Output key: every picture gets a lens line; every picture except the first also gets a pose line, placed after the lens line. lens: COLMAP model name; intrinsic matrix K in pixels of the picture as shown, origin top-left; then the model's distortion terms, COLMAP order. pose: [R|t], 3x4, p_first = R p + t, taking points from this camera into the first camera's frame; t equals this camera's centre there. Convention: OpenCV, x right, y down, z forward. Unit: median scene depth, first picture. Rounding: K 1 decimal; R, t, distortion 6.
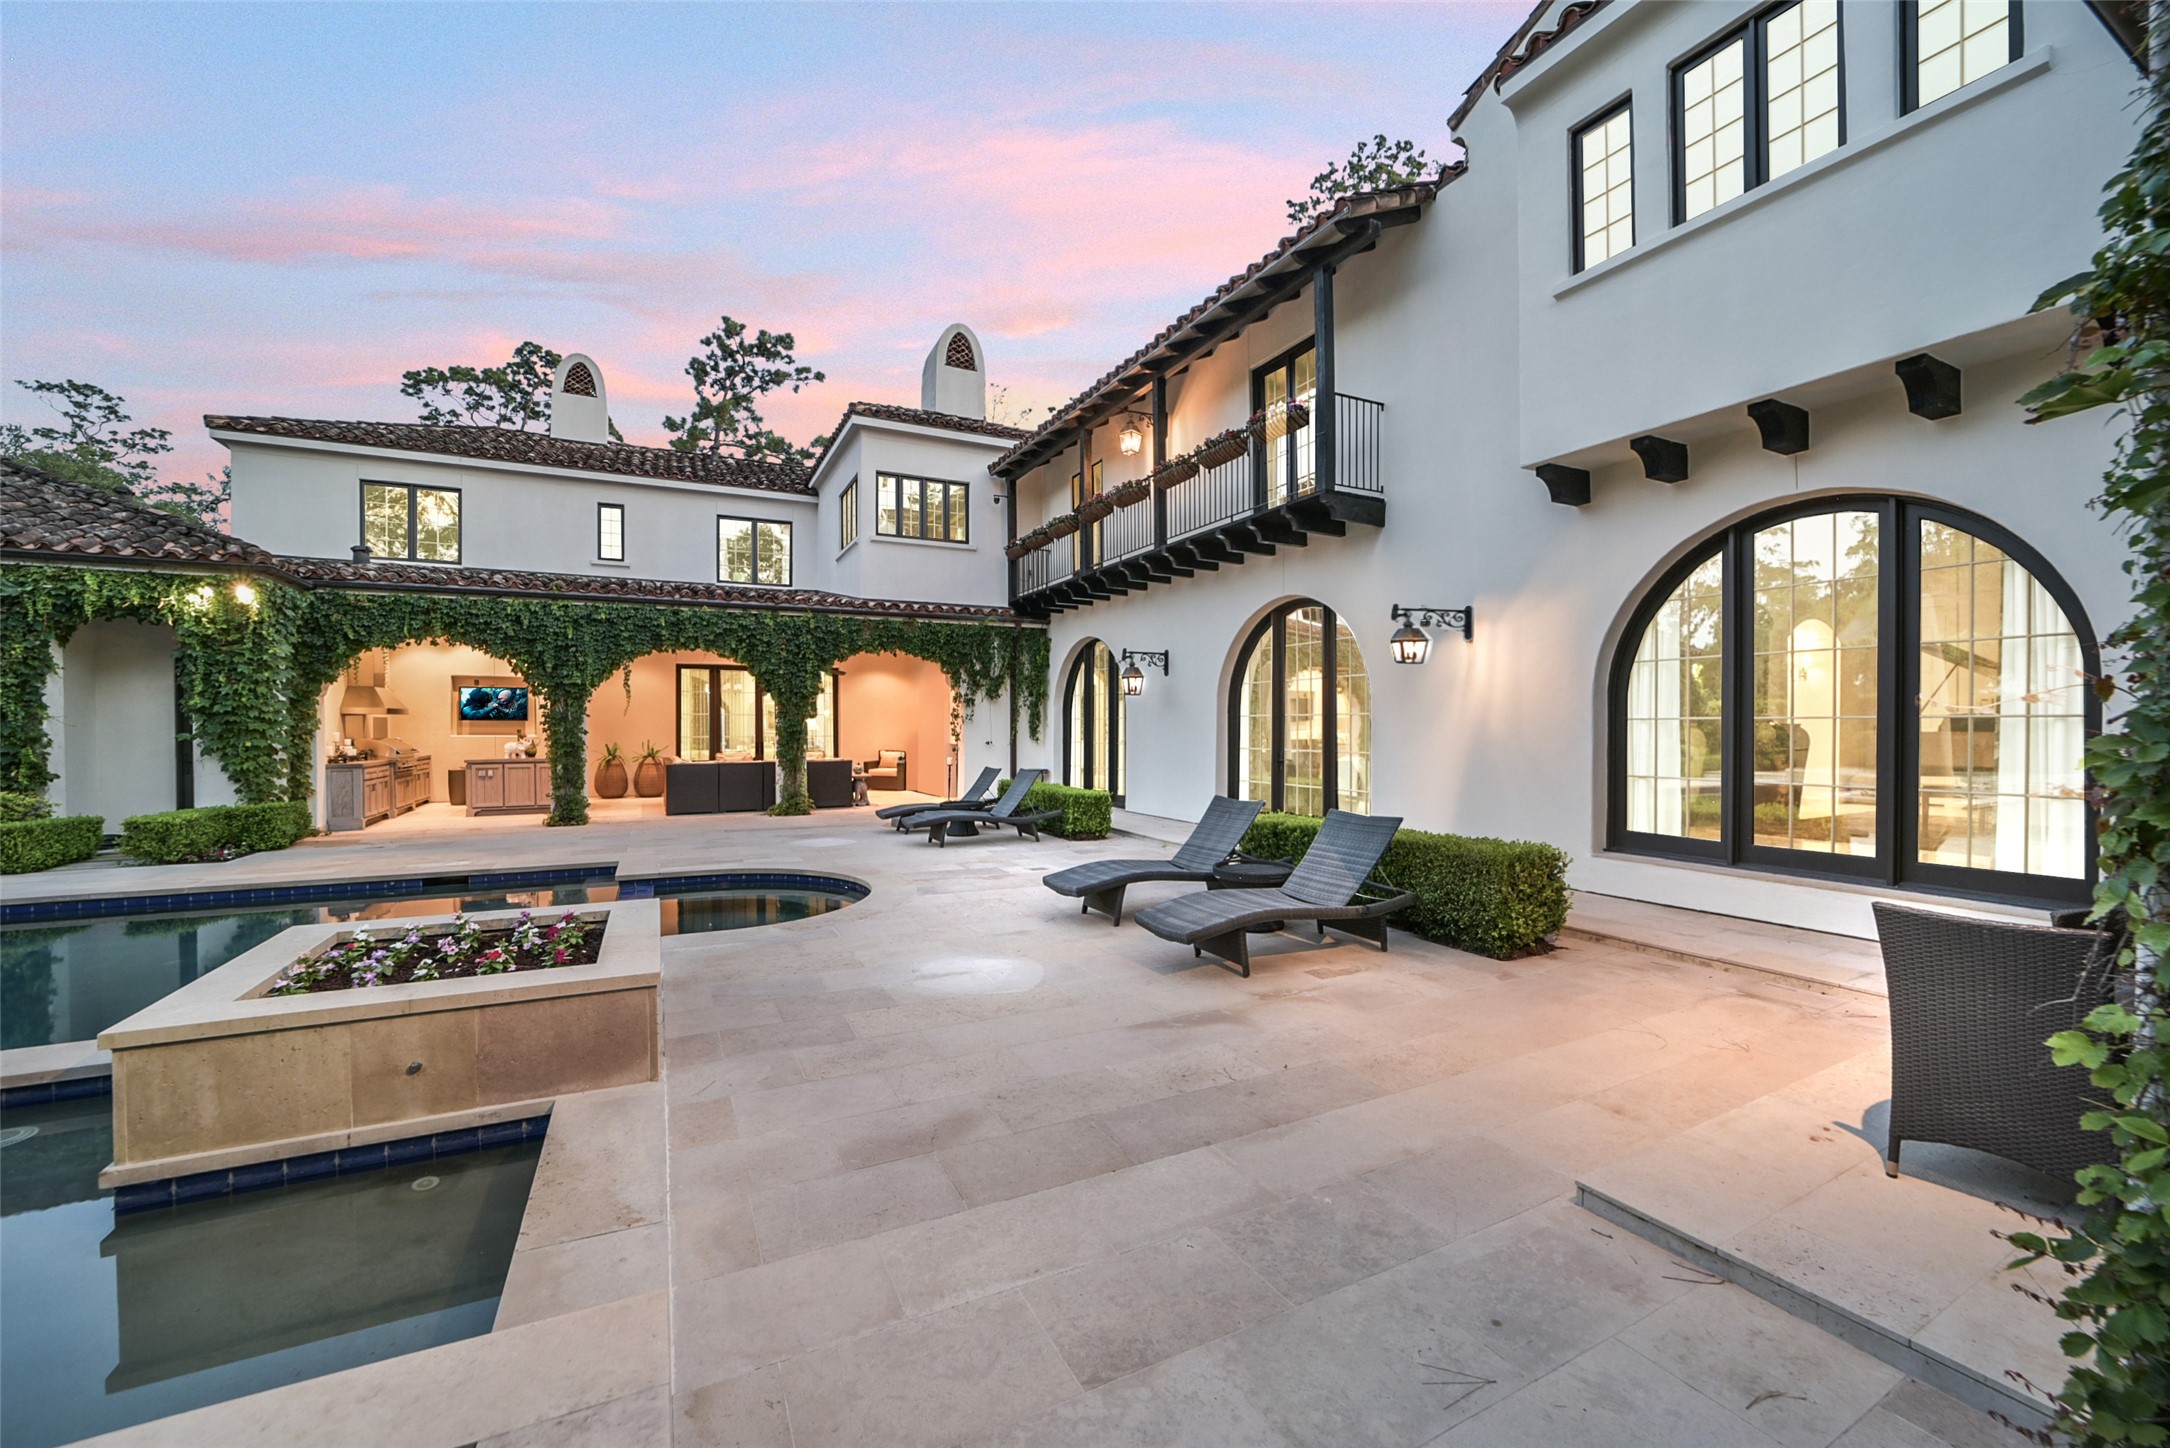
lens RADIAL K [[847.9, 0, 1081.5], [0, 847.9, 724.9], [0, 0, 1]] dist [-0.028819, 0.006466]
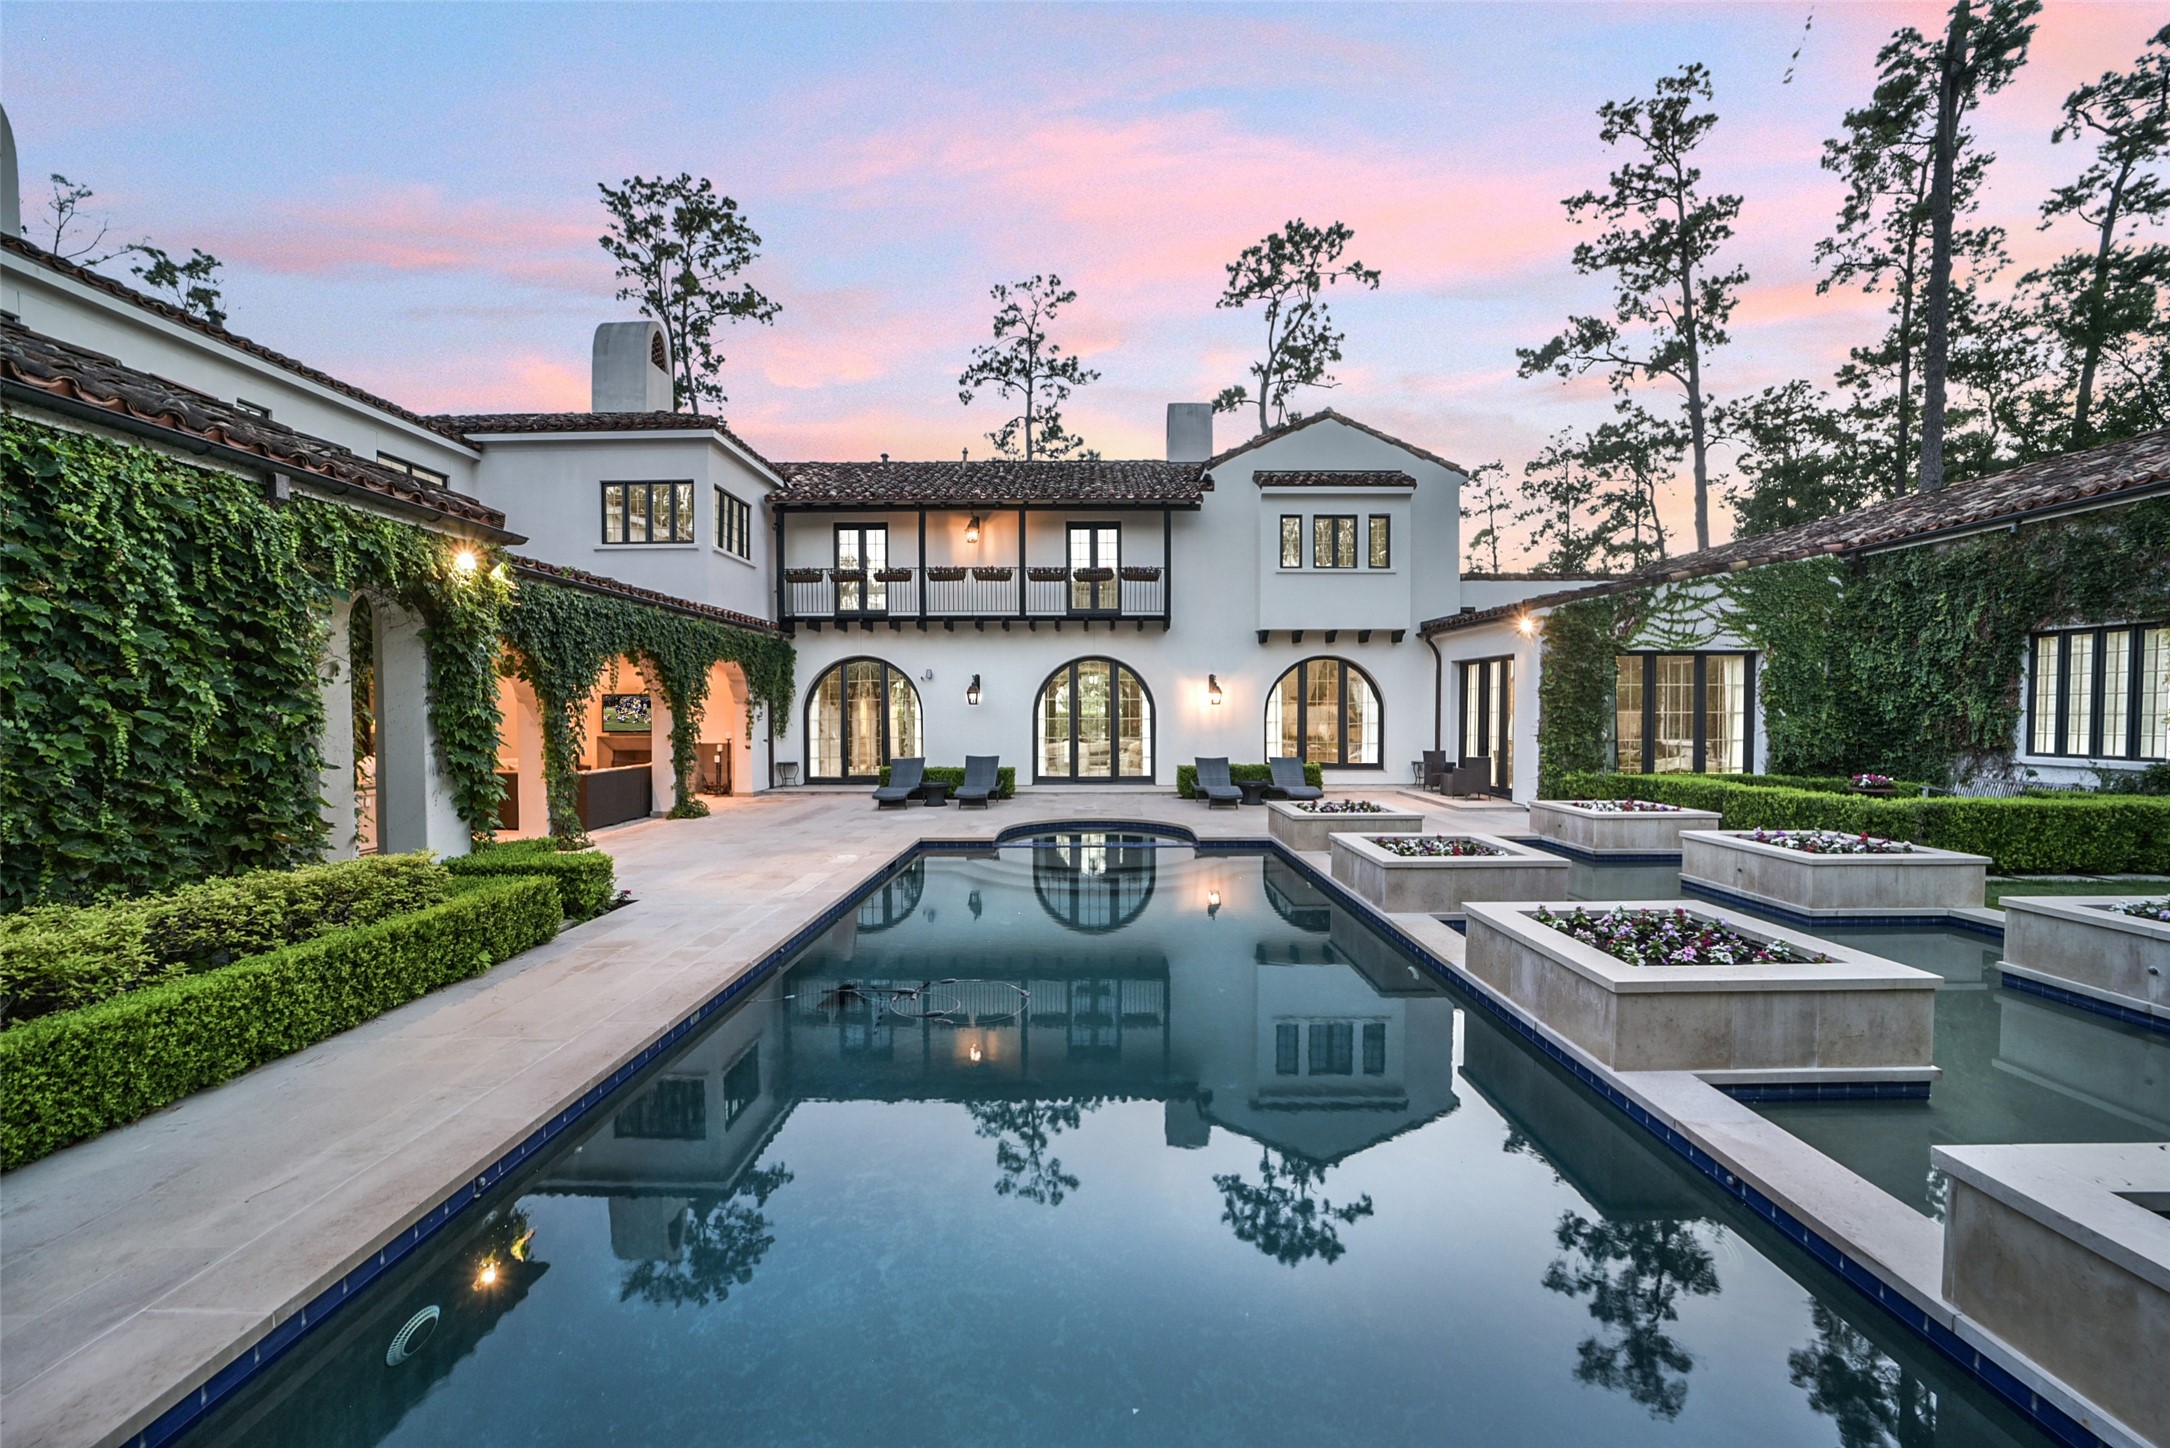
lens RADIAL K [[847.9, 0, 1084.4], [0, 847.9, 732.8], [0, 0, 1]] dist [-0.028819, 0.006466]
pose [[0.444365, -0.016251, 0.895699, -0.938674], [0.005564, 0.999866, 0.015381, -0.005038], [-0.895829, -0.001851, 0.444396, 0.114270]]
